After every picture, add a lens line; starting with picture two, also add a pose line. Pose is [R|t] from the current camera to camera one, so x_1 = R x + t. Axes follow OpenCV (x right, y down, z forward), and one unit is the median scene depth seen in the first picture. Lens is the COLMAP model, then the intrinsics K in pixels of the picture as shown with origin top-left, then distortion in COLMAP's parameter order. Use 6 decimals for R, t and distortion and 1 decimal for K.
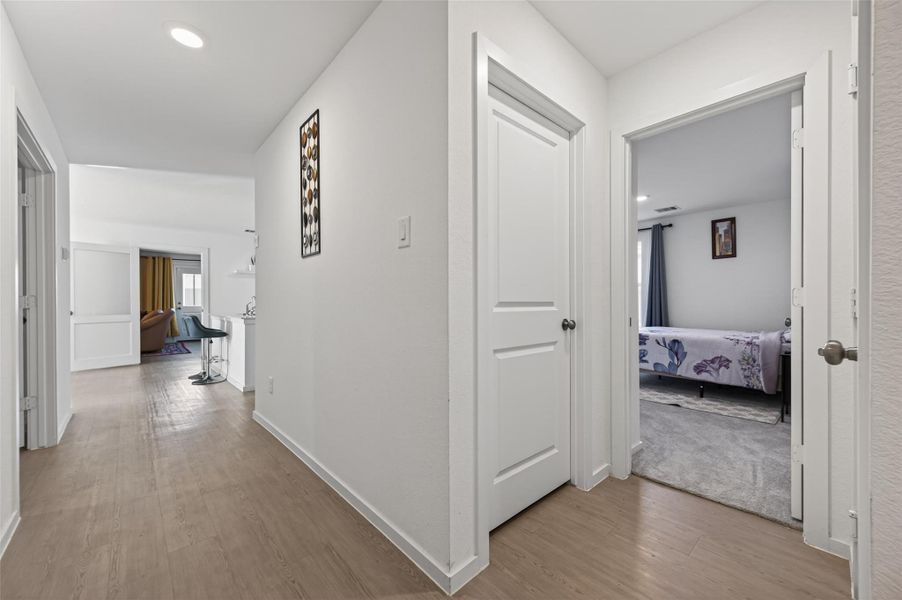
lens RADIAL K [[351.5, 0, 451.2], [0, 351.5, 303.4], [0, 0, 1]] dist [0.002886, -0.000147]
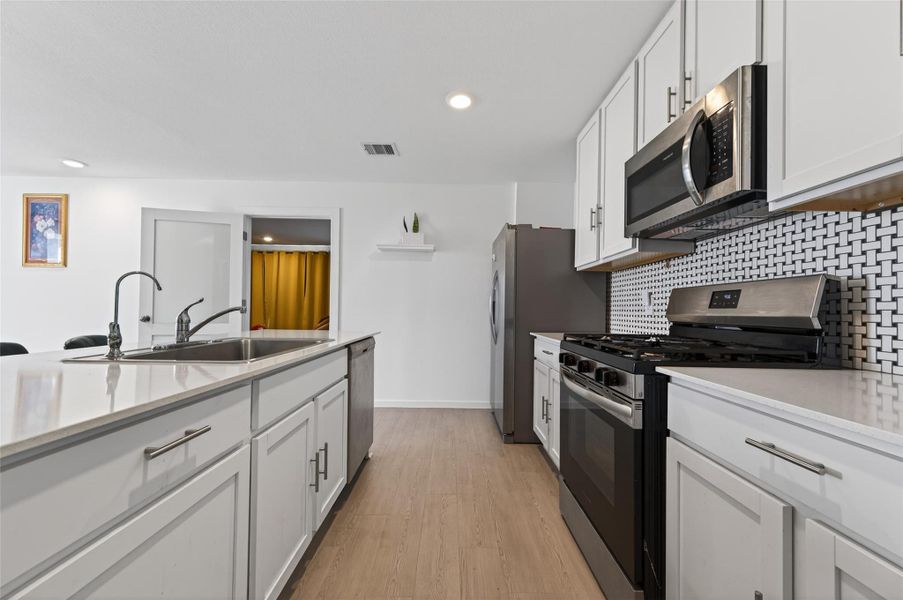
lens RADIAL K [[351.9, 0, 451.7], [0, 351.9, 303.4], [0, 0, 1]] dist [0.002886, -0.000147]
pose [[0.741820, 0.000203, -0.670599, -0.151995], [-0.017302, 0.999673, -0.018837, 0.000823], [0.670376, 0.025577, 0.741581, 0.583562]]
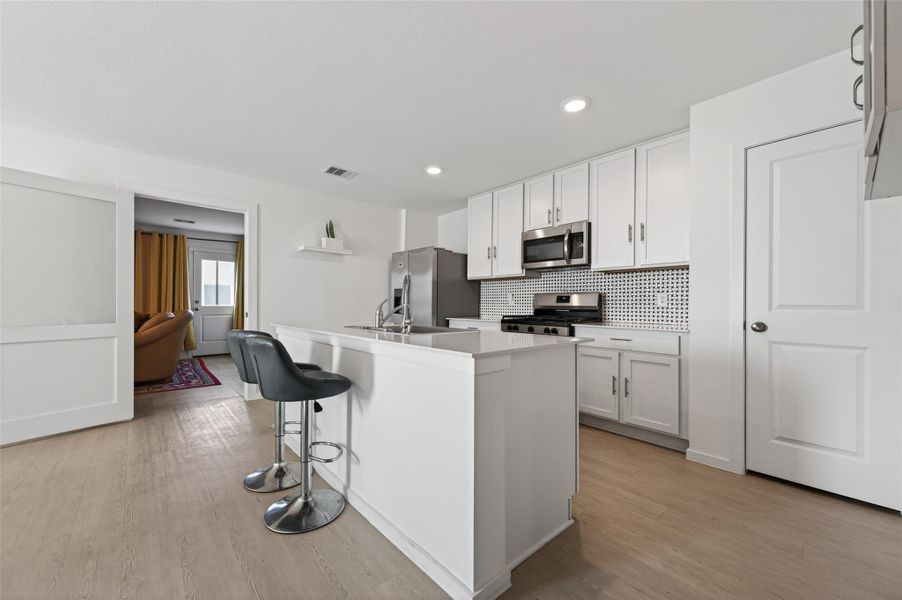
lens RADIAL K [[351.5, 0, 451.2], [0, 351.5, 303.4], [0, 0, 1]] dist [0.002886, -0.000147]
pose [[0.999929, 0.007654, -0.009116, -0.306136], [-0.007682, 0.999966, -0.002970, 0.000820], [0.009093, 0.003040, 0.999954, 0.360459]]
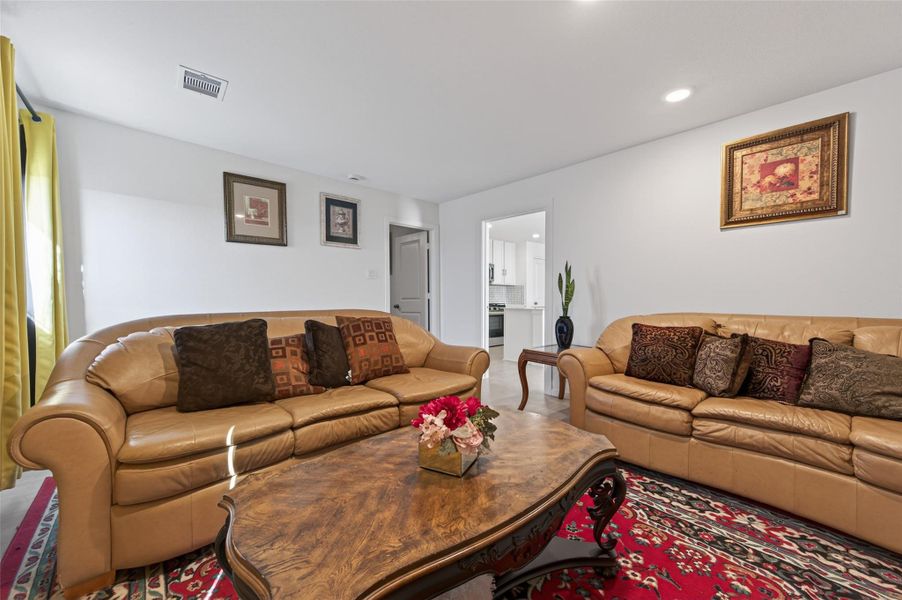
lens RADIAL K [[351.5, 0, 451.2], [0, 351.5, 303.4], [0, 0, 1]] dist [0.002886, -0.000147]
pose [[-0.003792, -0.012820, 0.999911, -1.133218], [0.001425, 0.999917, 0.012826, 0.002487], [-0.999992, 0.001474, -0.003773, 0.876315]]
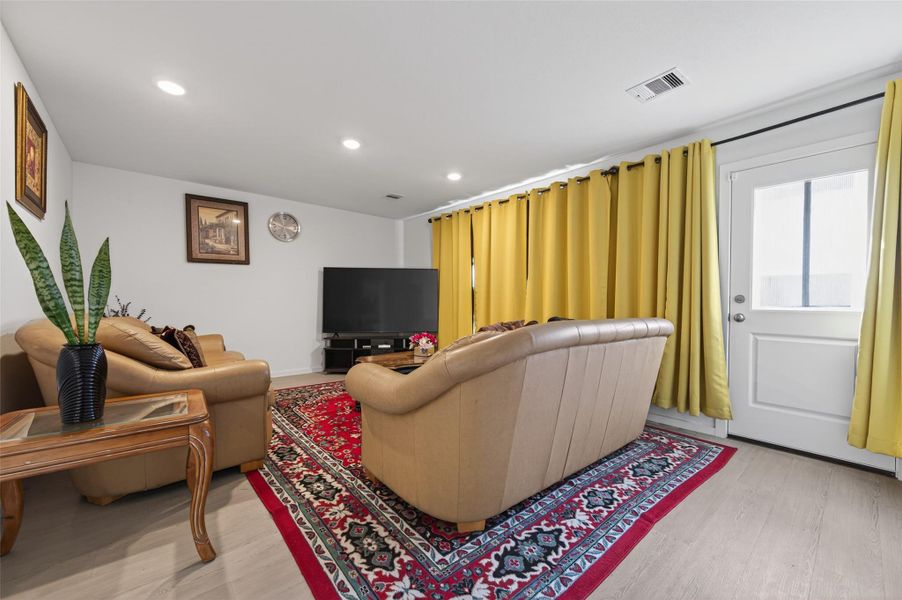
lens RADIAL K [[351.5, 0, 451.2], [0, 351.5, 303.4], [0, 0, 1]] dist [0.002886, -0.000147]
pose [[-0.024487, 0.006126, -0.999681, -0.577231], [-0.006499, 0.999959, 0.006287, 0.002936], [0.999679, 0.006651, -0.024446, 0.918427]]
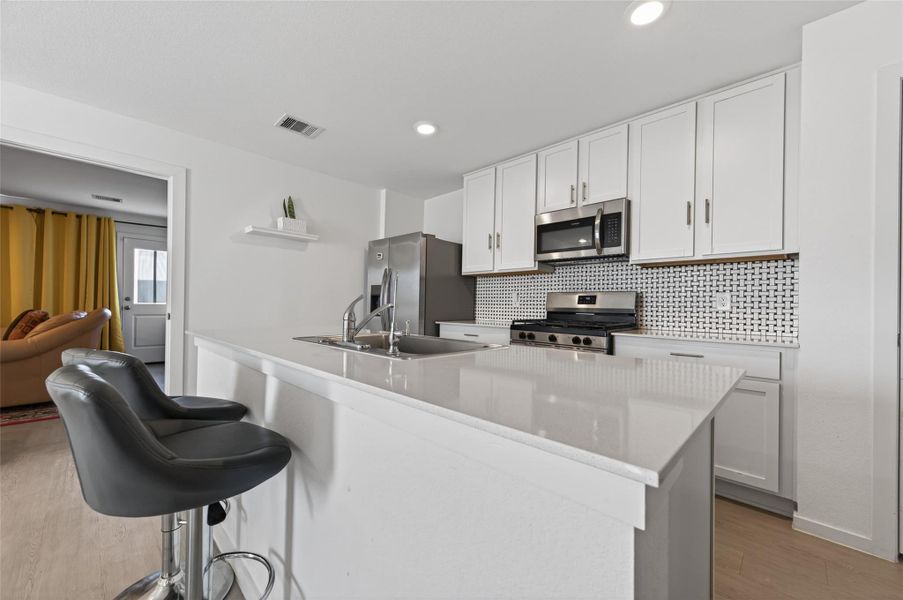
lens RADIAL K [[351.9, 0, 451.7], [0, 351.9, 303.4], [0, 0, 1]] dist [0.002886, -0.000147]
pose [[0.998012, 0.017322, 0.060601, -0.325649], [-0.016964, 0.999835, -0.006427, 0.001335], [-0.060702, 0.005386, 0.998141, 0.461022]]
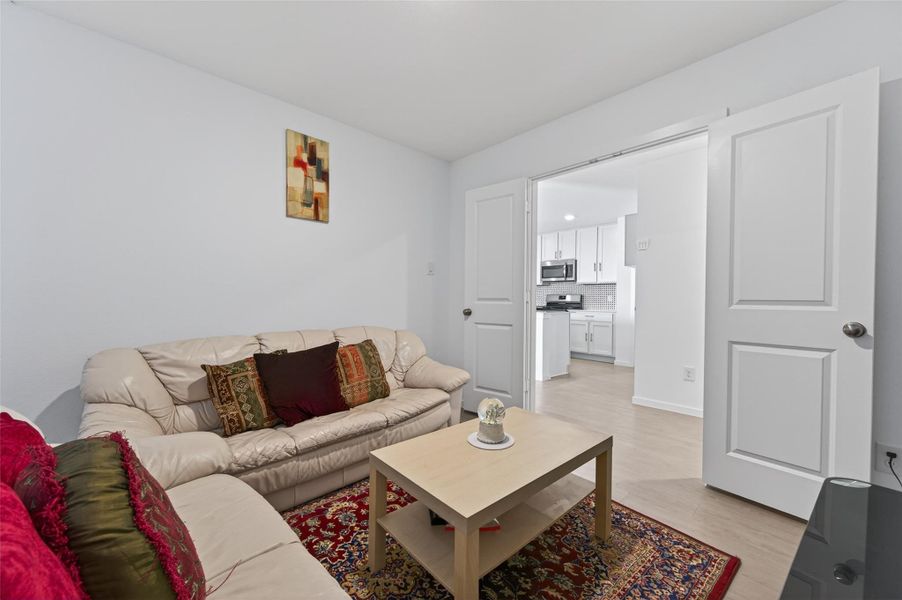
lens RADIAL K [[351.5, 0, 451.2], [0, 351.5, 303.4], [0, 0, 1]] dist [0.002886, -0.000147]
pose [[0.999933, 0.009467, 0.006612, -0.442668], [-0.009545, 0.999883, 0.011923, -0.000402], [-0.006498, -0.011986, 0.999907, -0.040478]]
